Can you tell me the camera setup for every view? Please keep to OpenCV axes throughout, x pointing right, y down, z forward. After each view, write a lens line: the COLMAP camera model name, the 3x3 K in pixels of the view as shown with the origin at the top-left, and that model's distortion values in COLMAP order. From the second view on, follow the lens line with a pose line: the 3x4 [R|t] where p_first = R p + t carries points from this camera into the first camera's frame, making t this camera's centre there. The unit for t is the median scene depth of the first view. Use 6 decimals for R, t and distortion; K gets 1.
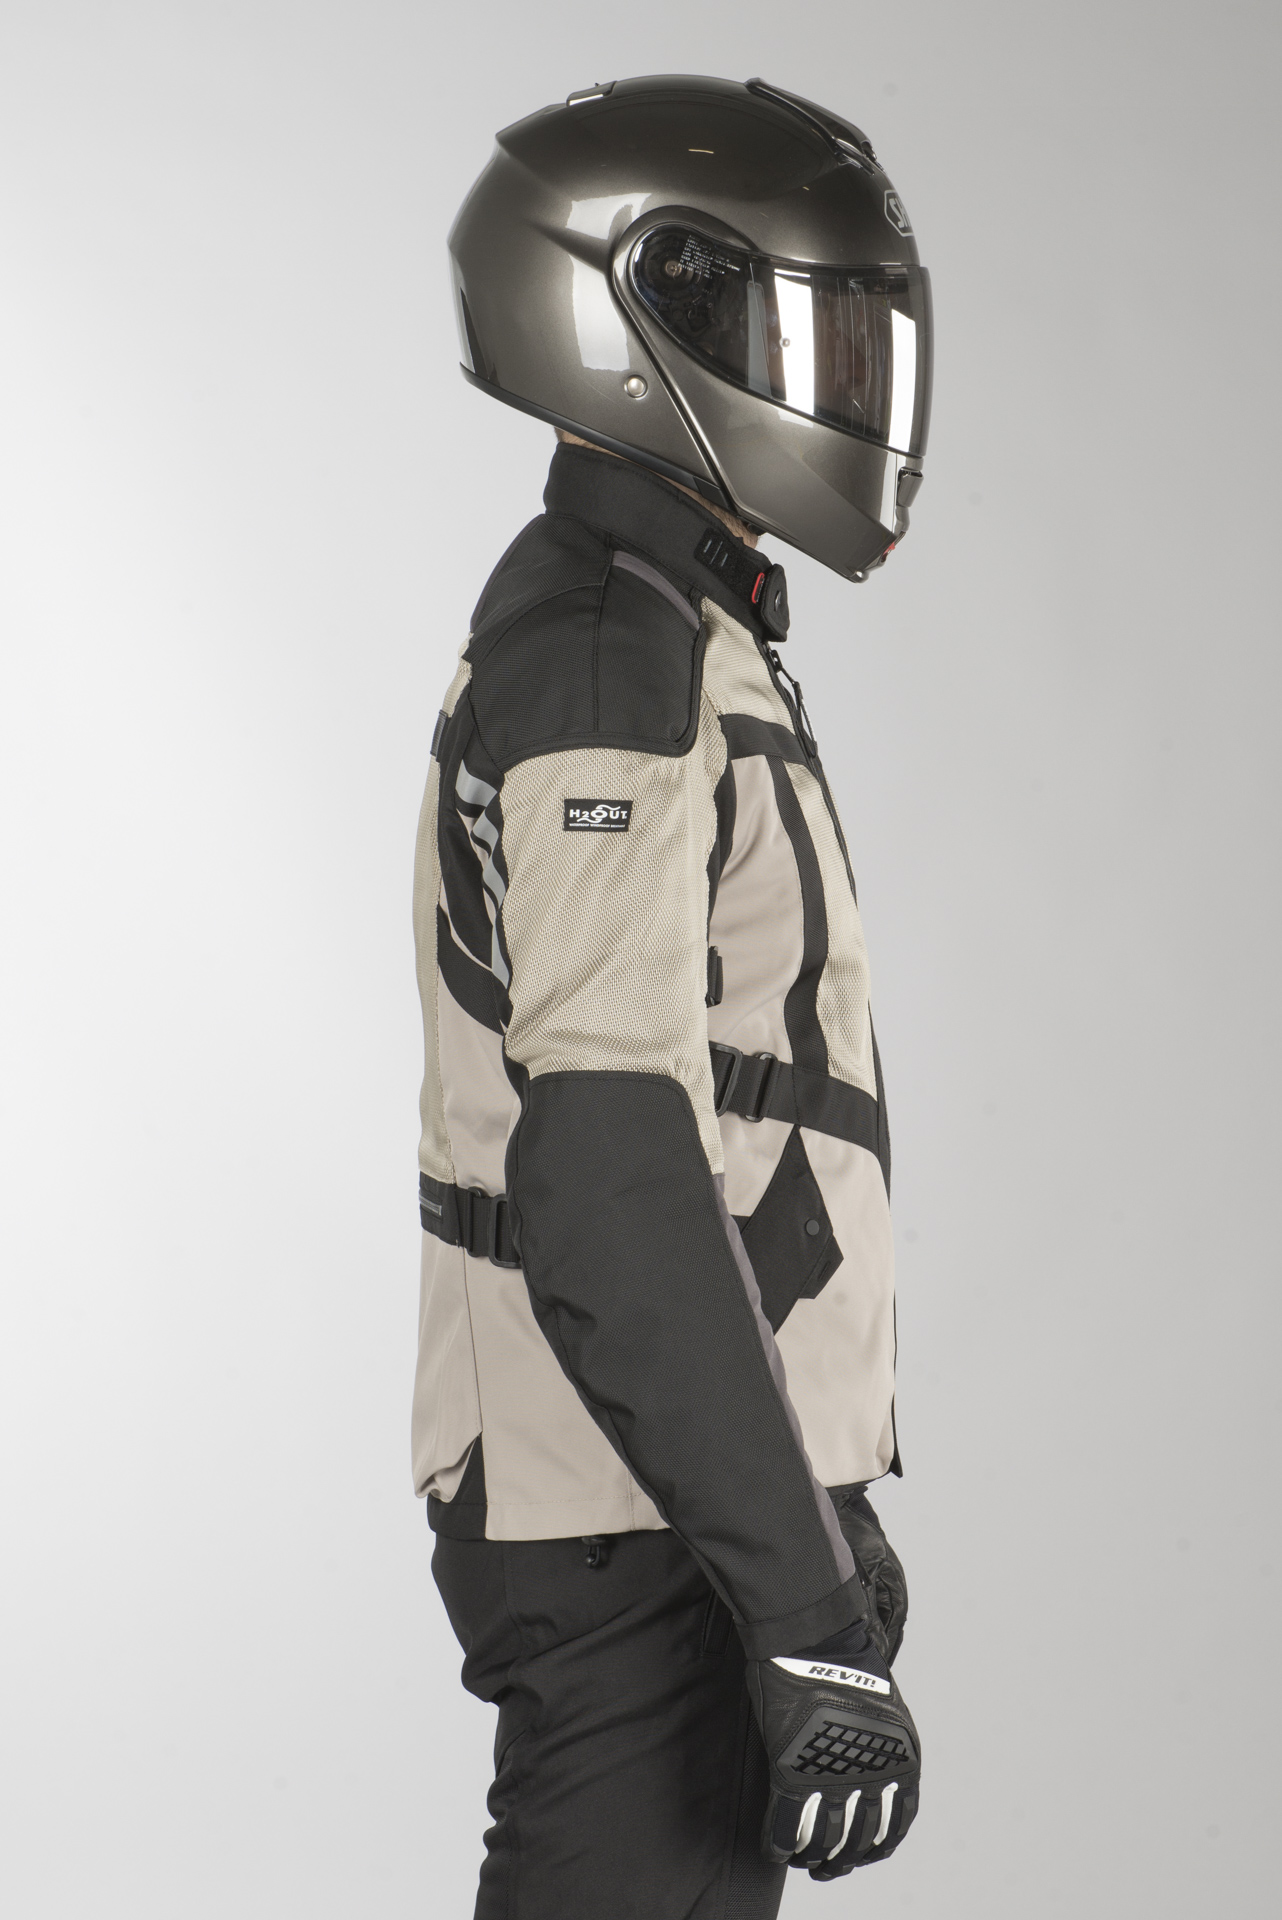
lens RADIAL K [[4577.5, 0, 641.0], [0, 4577.5, 960.0], [0, 0, 1]] dist [-0.208664, -0.111660]
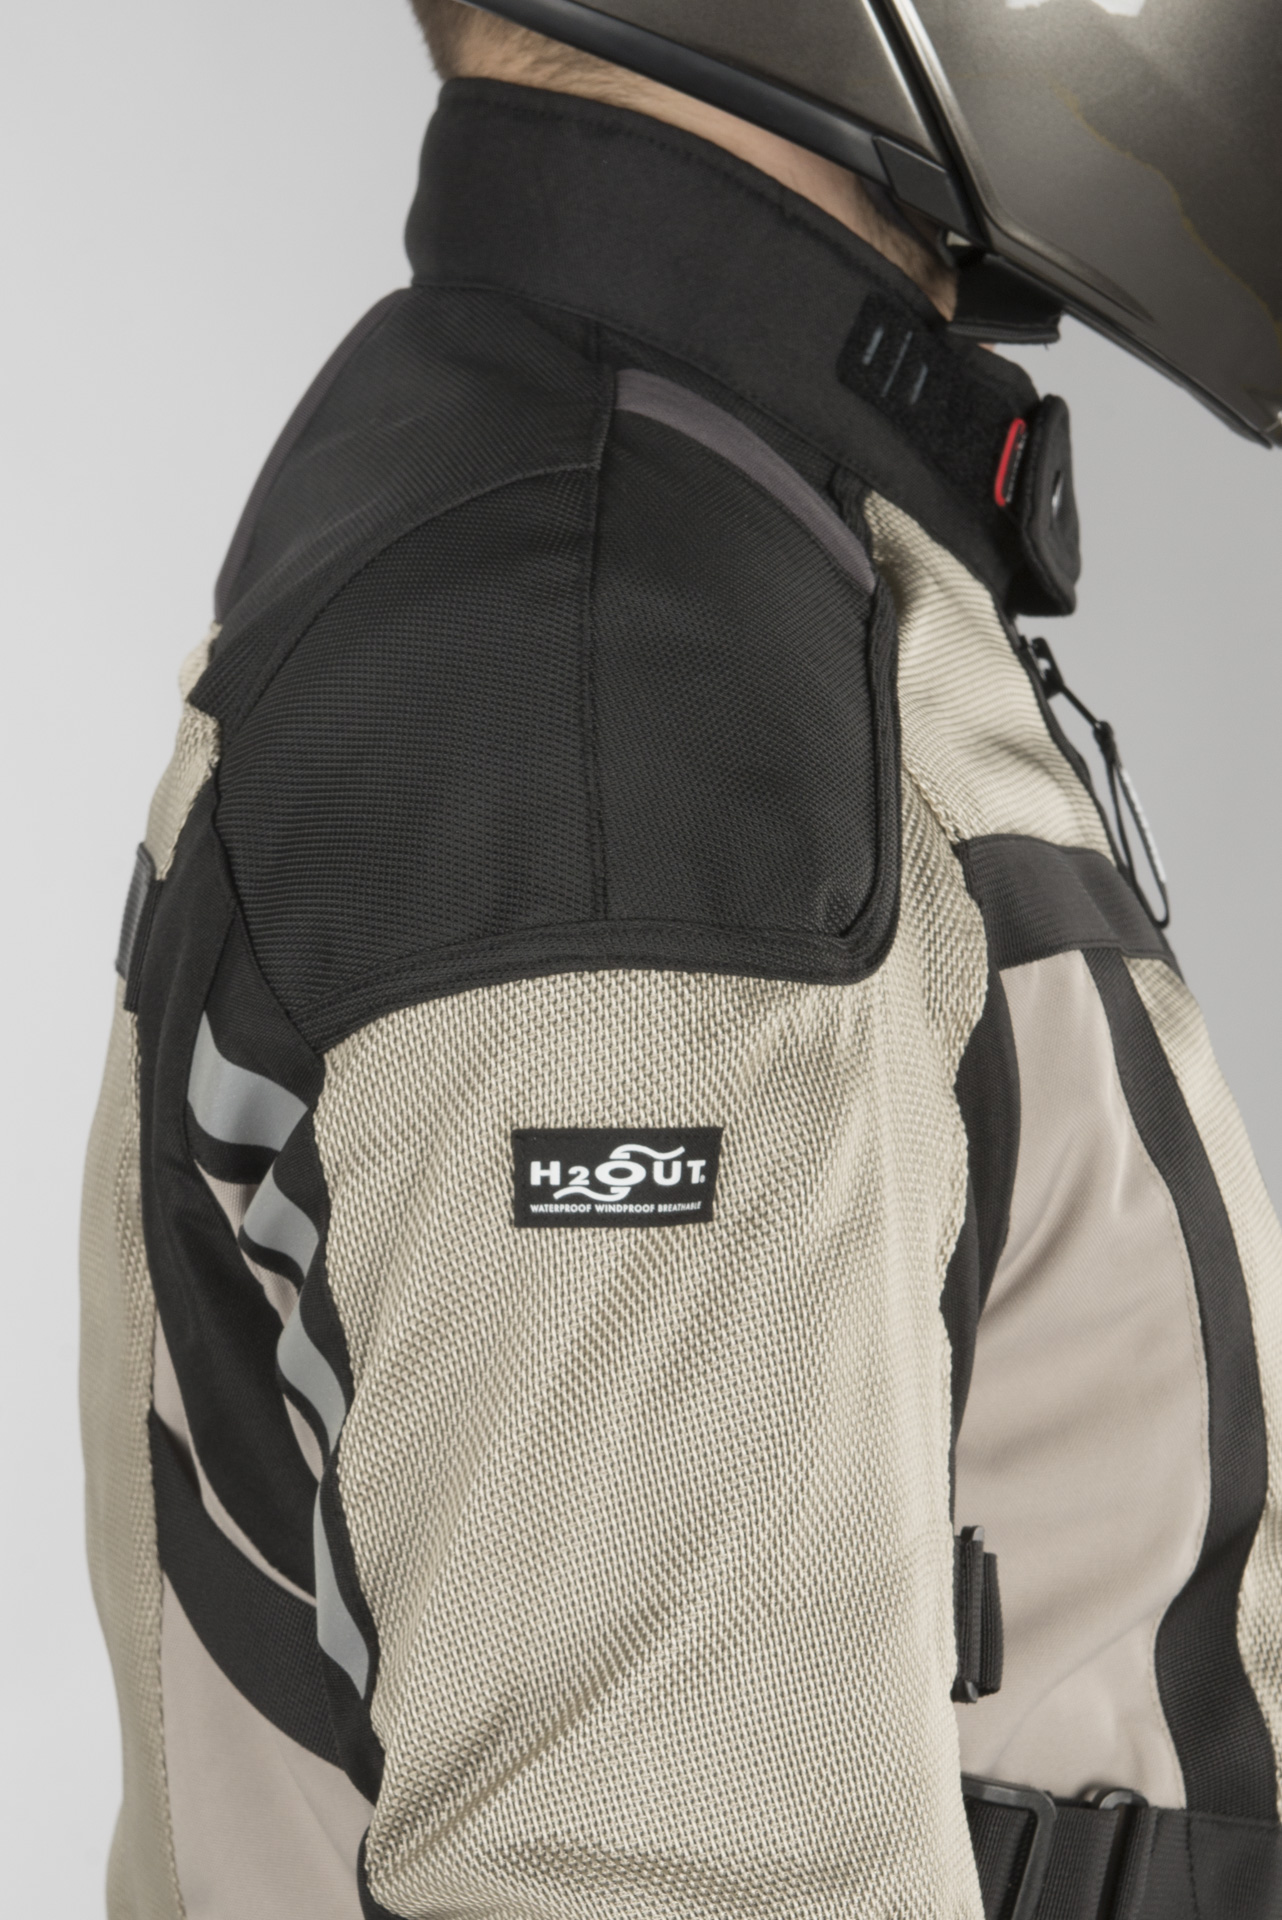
lens RADIAL K [[5180.4, 0, 640.2], [0, 5180.4, 1078.0], [0, 0, 1]] dist [-0.049527, 0.298452]
pose [[0.998826, -0.045419, 0.016855, -0.013449], [0.044869, 0.998489, 0.031712, -0.049443], [-0.018270, -0.030919, 0.999355, 0.620992]]
